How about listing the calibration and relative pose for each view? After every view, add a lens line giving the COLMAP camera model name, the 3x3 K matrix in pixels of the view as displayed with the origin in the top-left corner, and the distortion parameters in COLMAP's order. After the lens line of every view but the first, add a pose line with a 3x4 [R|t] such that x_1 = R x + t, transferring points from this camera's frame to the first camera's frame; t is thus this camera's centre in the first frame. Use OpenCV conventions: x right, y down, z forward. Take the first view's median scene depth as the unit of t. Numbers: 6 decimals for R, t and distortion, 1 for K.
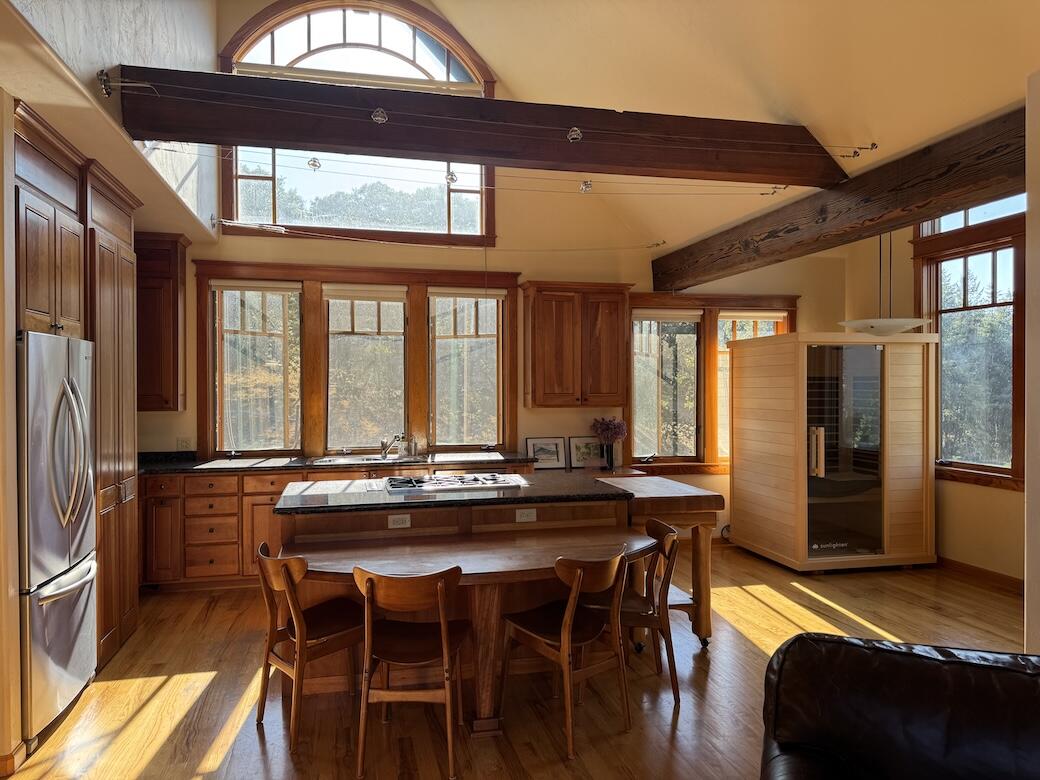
lens RADIAL K [[721.1, 0, 523.9], [0, 721.1, 388.2], [0, 0, 1]] dist [0.025187, -0.045780]
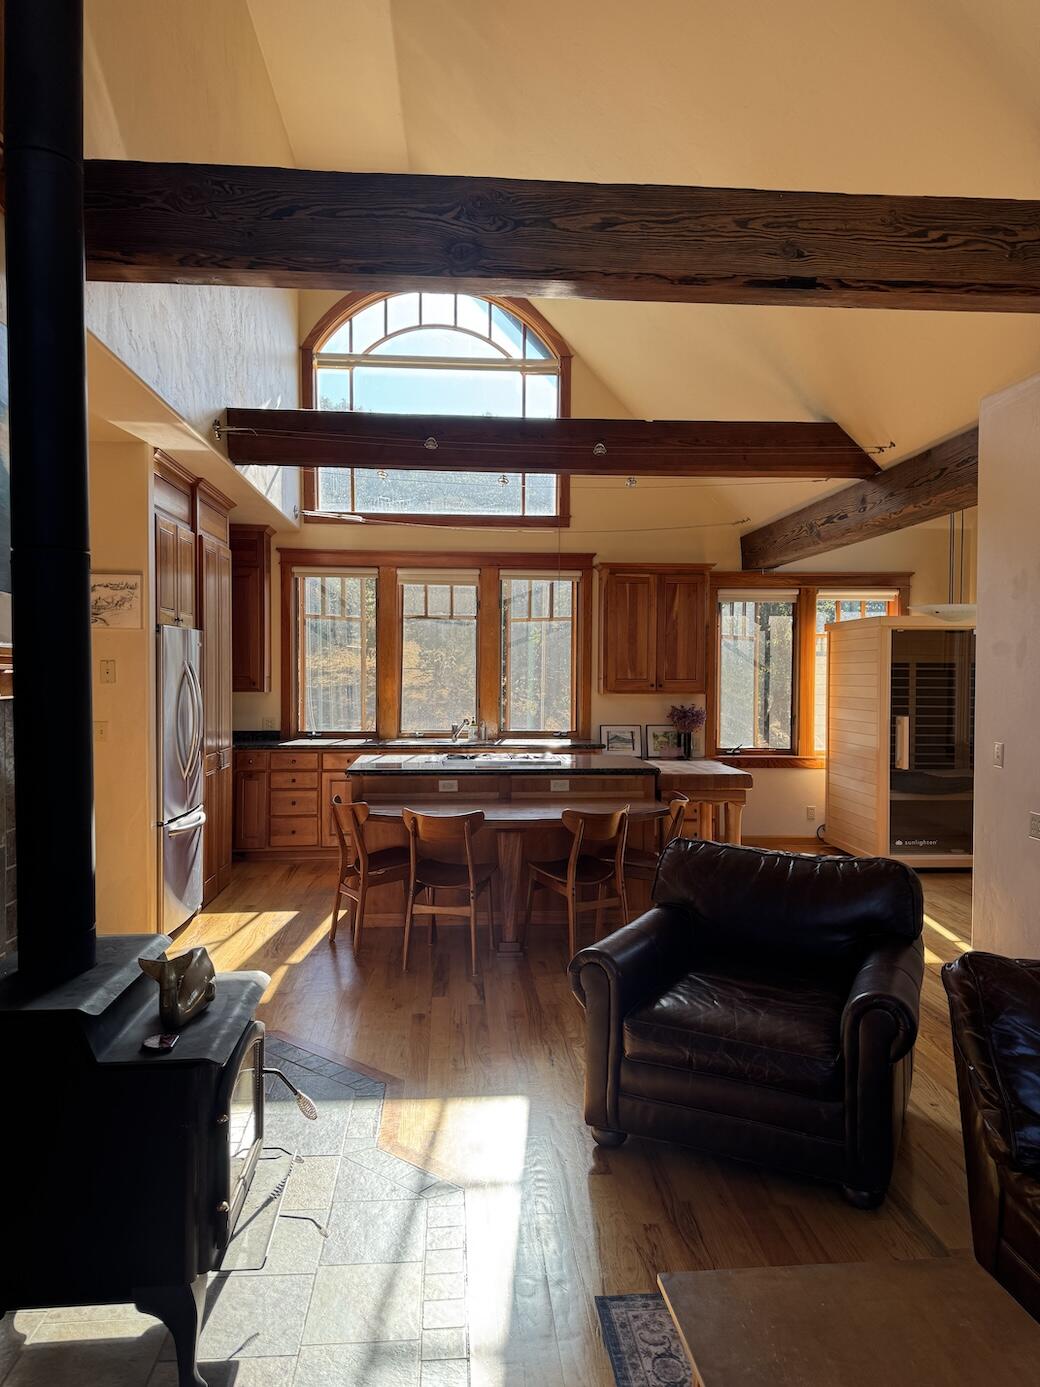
lens RADIAL K [[961.7, 0, 531.5], [0, 961.7, 690.4], [0, 0, 1]] dist [0.025187, -0.045780]
pose [[0.987398, 0.010294, -0.157924, 0.142509], [-0.007850, 0.999840, 0.016093, 0.003435], [0.158065, -0.014651, 0.987320, -0.355993]]
